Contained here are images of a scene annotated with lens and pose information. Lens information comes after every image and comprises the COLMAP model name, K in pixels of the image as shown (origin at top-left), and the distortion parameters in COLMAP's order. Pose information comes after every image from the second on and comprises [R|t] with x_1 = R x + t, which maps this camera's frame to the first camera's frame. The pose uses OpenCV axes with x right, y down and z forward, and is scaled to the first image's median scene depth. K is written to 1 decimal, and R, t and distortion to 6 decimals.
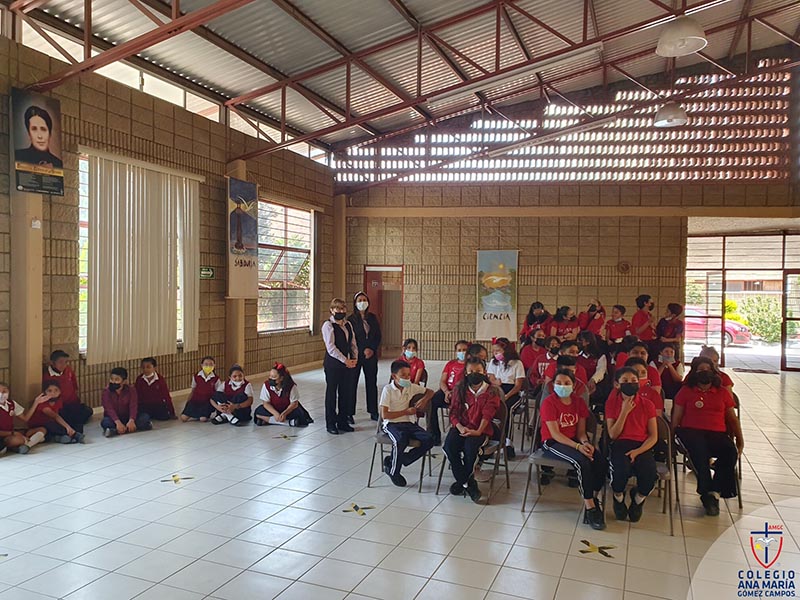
lens RADIAL K [[625.4, 0, 381.7], [0, 625.4, 306.9], [0, 0, 1]] dist [0.013741, 0.010891]
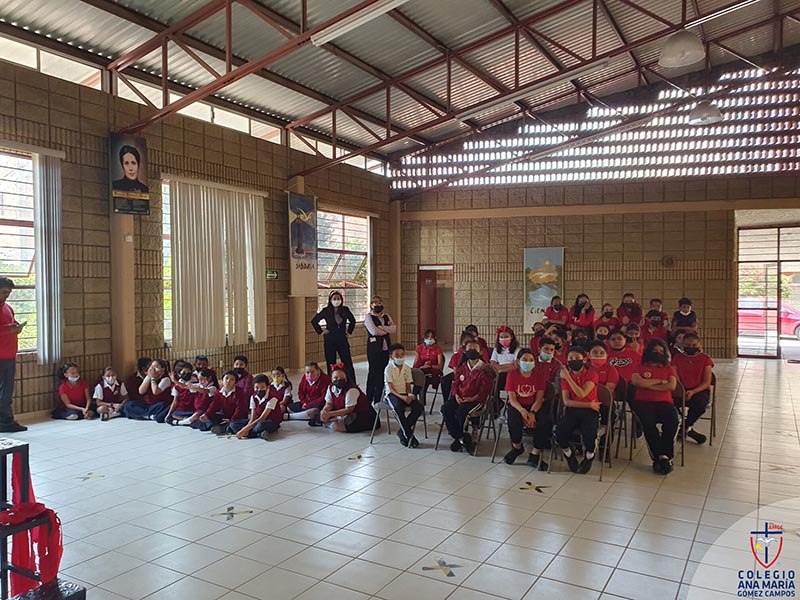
lens RADIAL K [[626.1, 0, 379.0], [0, 626.1, 308.9], [0, 0, 1]] dist [0.012149, -0.000155]
pose [[0.989000, -0.012594, -0.147377, 0.067628], [0.013001, 0.999914, 0.001800, 0.006760], [0.147342, -0.003697, 0.989079, -0.088458]]
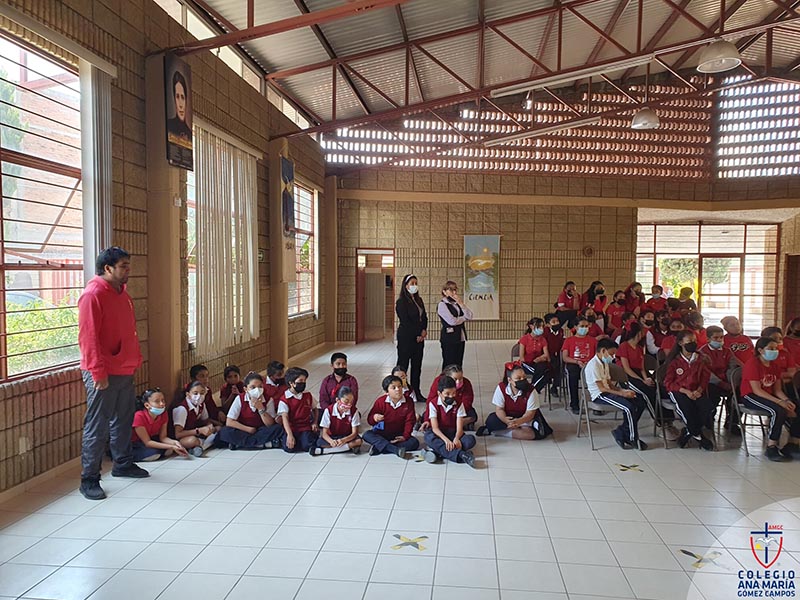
lens RADIAL K [[632.7, 0, 404.4], [0, 632.7, 302.6], [0, 0, 1]] dist [0.023316, -0.002502]
pose [[0.954097, -0.019458, 0.298865, -0.273416], [0.013309, 0.999656, 0.022598, -0.001659], [-0.299202, -0.017583, 0.954028, 0.013547]]
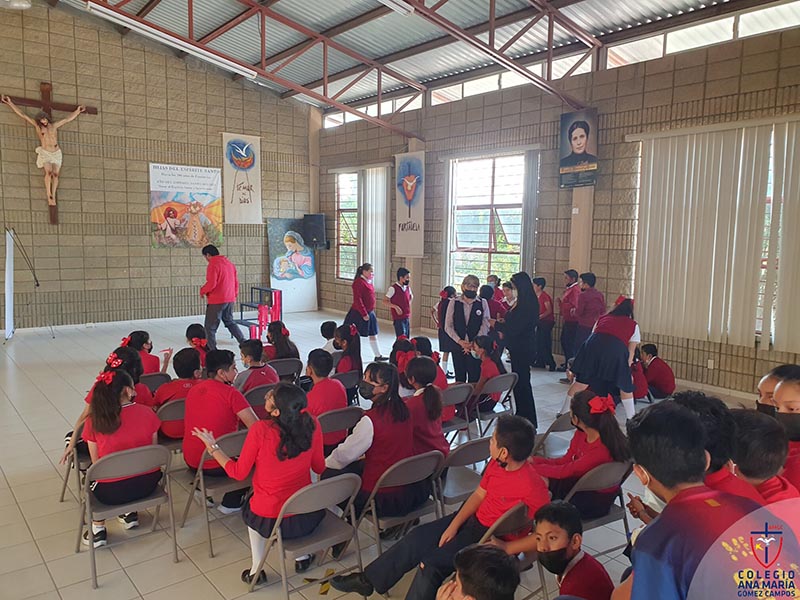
lens RADIAL K [[616.4, 0, 398.1], [0, 616.4, 305.6], [0, 0, 1]] dist [0.031529, -0.001358]
pose [[-0.465525, 0.082191, -0.881210, 0.421985], [-0.048455, 0.991818, 0.118106, -0.036871], [0.883707, 0.097681, -0.457733, 0.684679]]
